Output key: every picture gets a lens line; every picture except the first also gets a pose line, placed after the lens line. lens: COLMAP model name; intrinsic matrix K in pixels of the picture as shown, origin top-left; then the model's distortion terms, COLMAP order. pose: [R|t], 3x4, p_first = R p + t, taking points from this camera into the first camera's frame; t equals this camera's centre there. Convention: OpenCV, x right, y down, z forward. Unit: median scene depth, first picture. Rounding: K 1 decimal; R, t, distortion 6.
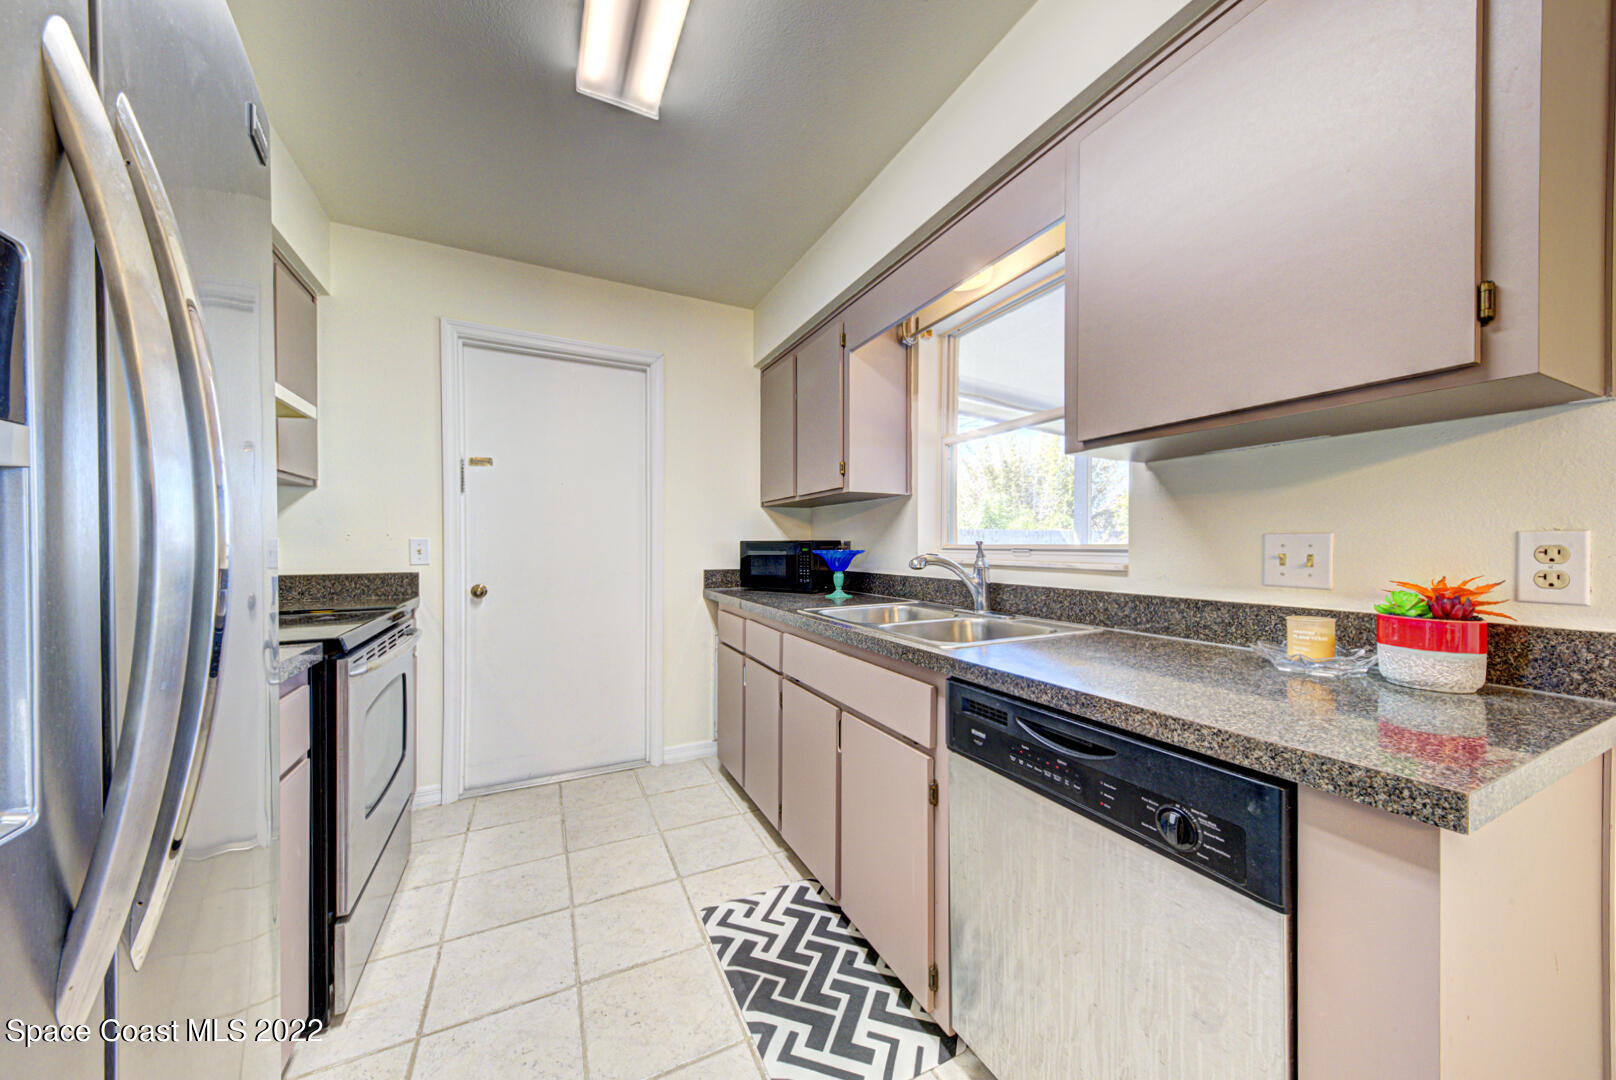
lens RADIAL K [[552.0, 0, 806.2], [0, 552.0, 540.6], [0, 0, 1]] dist [0.003510, -0.000255]
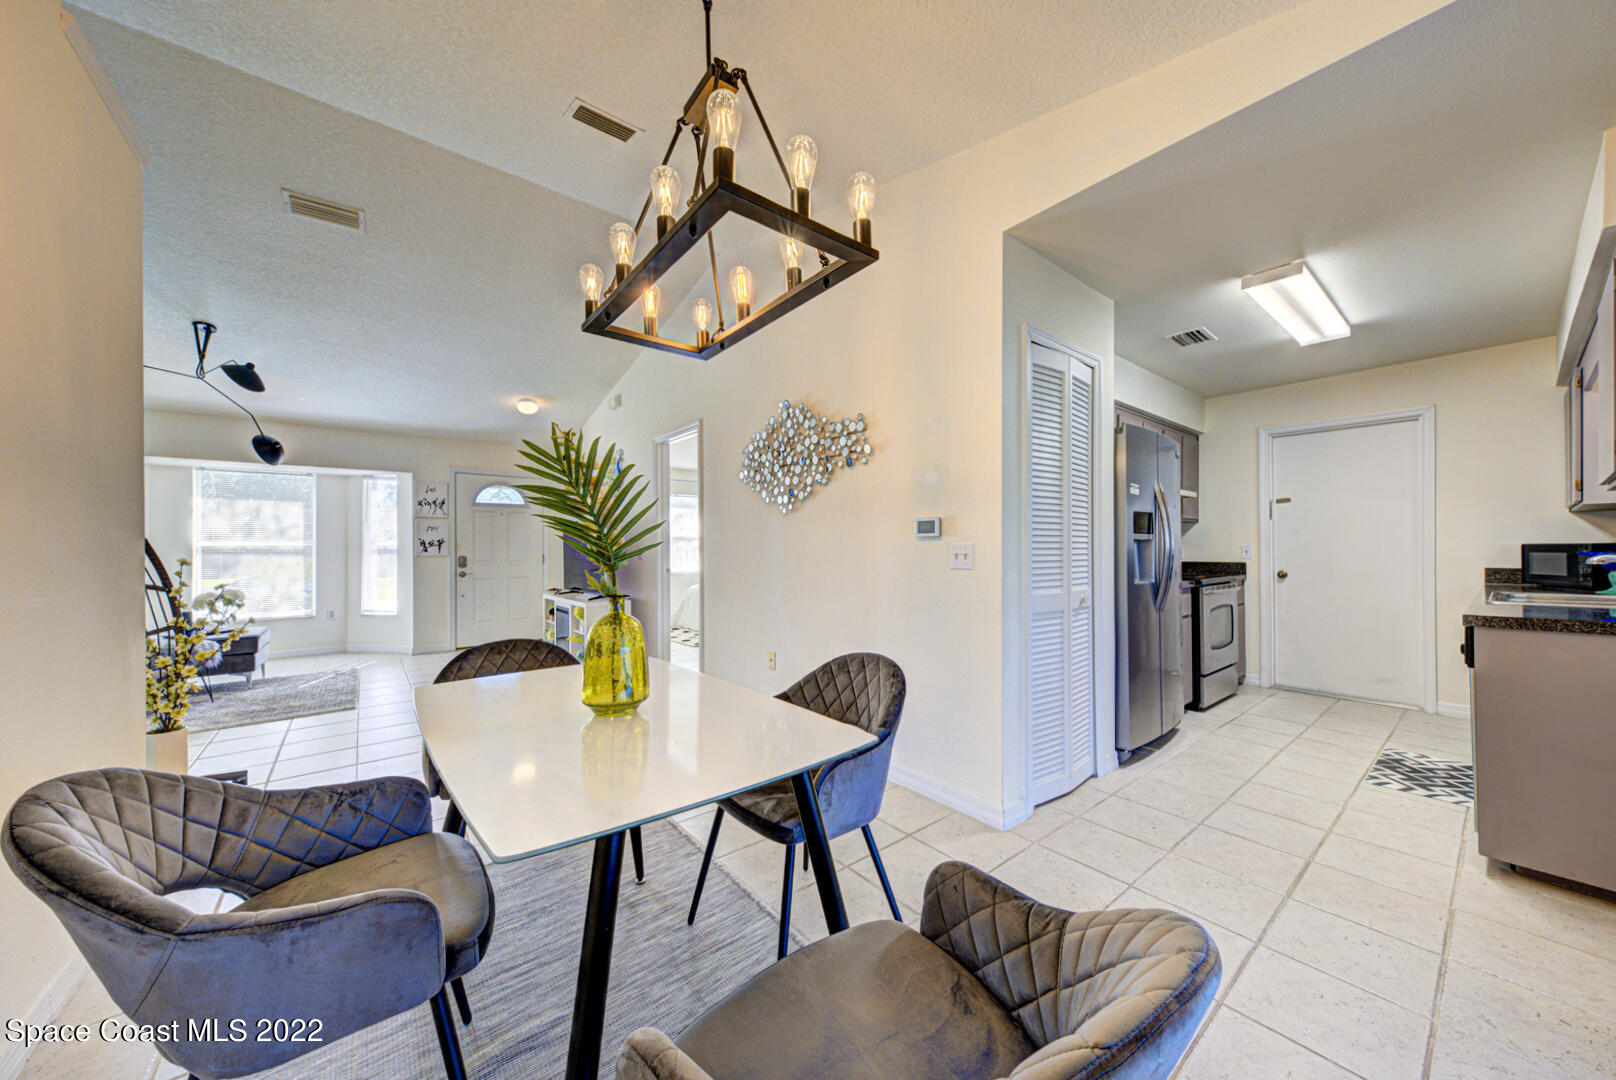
lens RADIAL K [[552.0, 0, 807.6], [0, 552.0, 544.4], [0, 0, 1]] dist [0.003510, -0.000255]
pose [[0.207981, -0.008604, -0.978095, 1.303857], [0.006021, 0.999954, -0.007516, -0.000698], [0.978114, -0.004326, 0.208023, -1.349180]]
